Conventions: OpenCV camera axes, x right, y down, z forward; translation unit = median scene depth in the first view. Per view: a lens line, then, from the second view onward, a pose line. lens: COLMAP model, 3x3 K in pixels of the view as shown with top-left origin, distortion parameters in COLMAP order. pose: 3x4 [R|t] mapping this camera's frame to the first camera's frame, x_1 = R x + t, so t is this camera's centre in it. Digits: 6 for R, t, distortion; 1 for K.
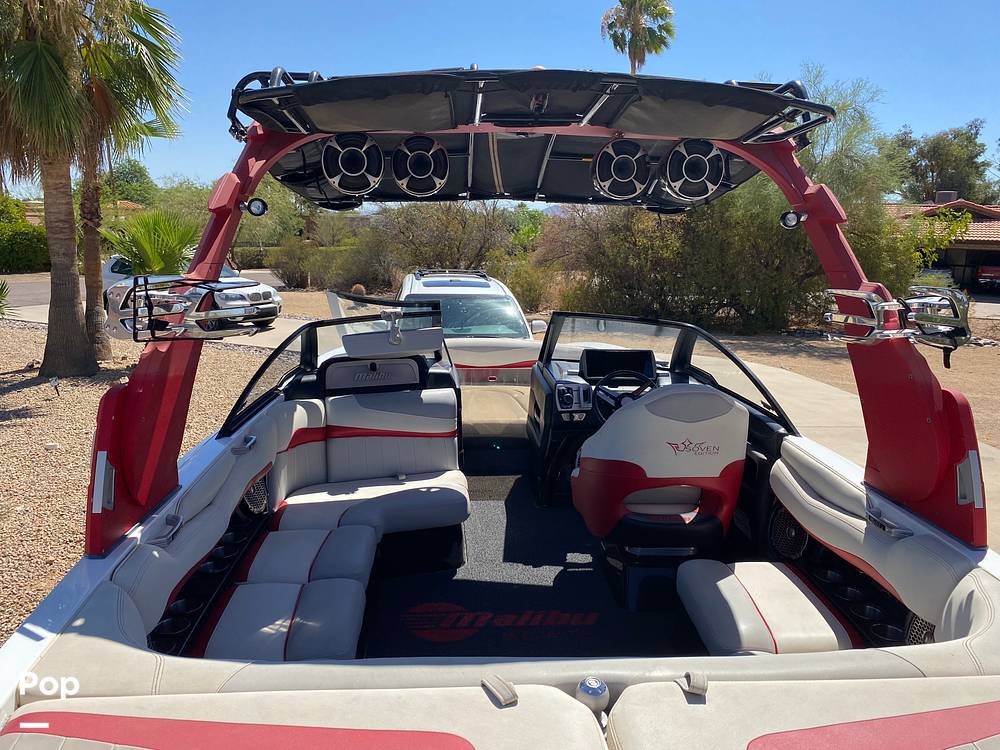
lens RADIAL K [[765.4, 0, 500.0], [0, 765.4, 375.0], [0, 0, 1]] dist [0.049837, -0.062181]
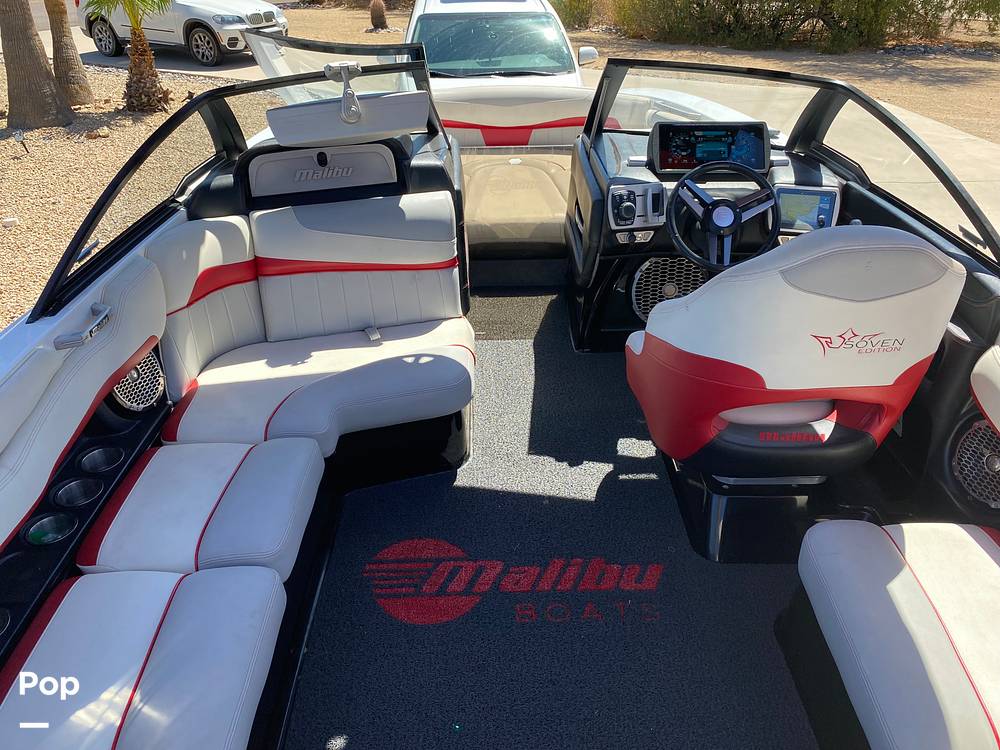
lens RADIAL K [[767.7, 0, 500.0], [0, 767.7, 375.0], [0, 0, 1]] dist [0.029950, -0.028107]
pose [[0.998335, 0.004547, -0.057500, 0.019841], [0.015015, 0.942035, 0.335177, -0.053025], [0.055691, -0.335483, 0.940399, 0.330386]]
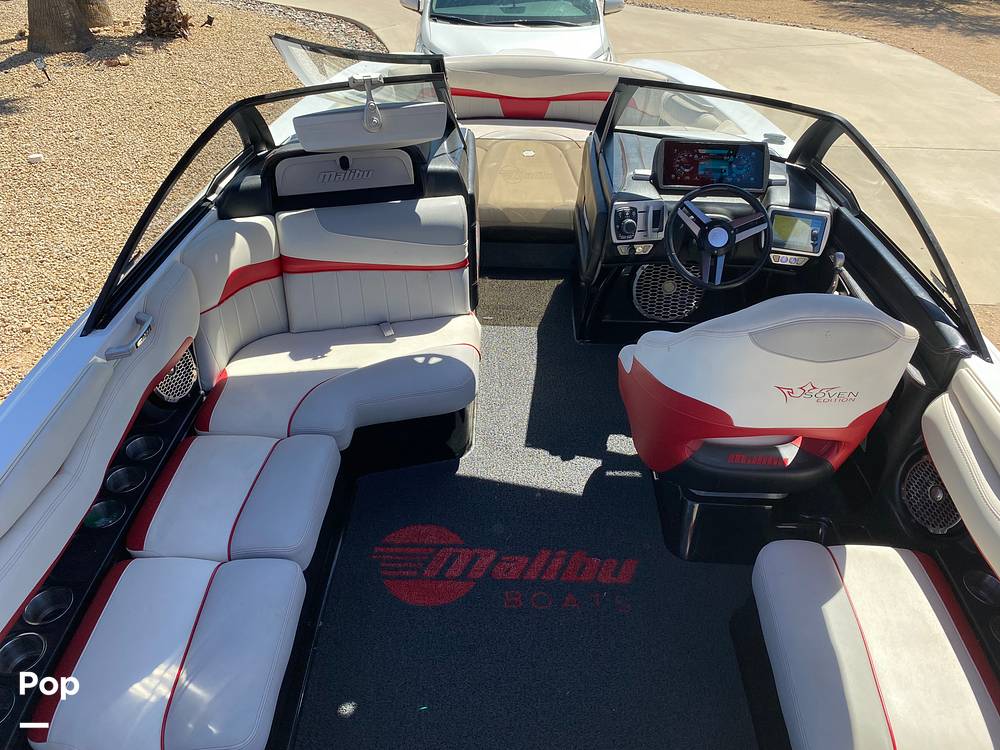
lens RADIAL K [[767.7, 0, 500.0], [0, 767.7, 375.0], [0, 0, 1]] dist [0.029950, -0.028107]
pose [[0.996035, 0.055133, -0.069818, 0.028970], [-0.020503, 0.905946, 0.422897, -0.128602], [0.086567, -0.419789, 0.903484, 0.304538]]
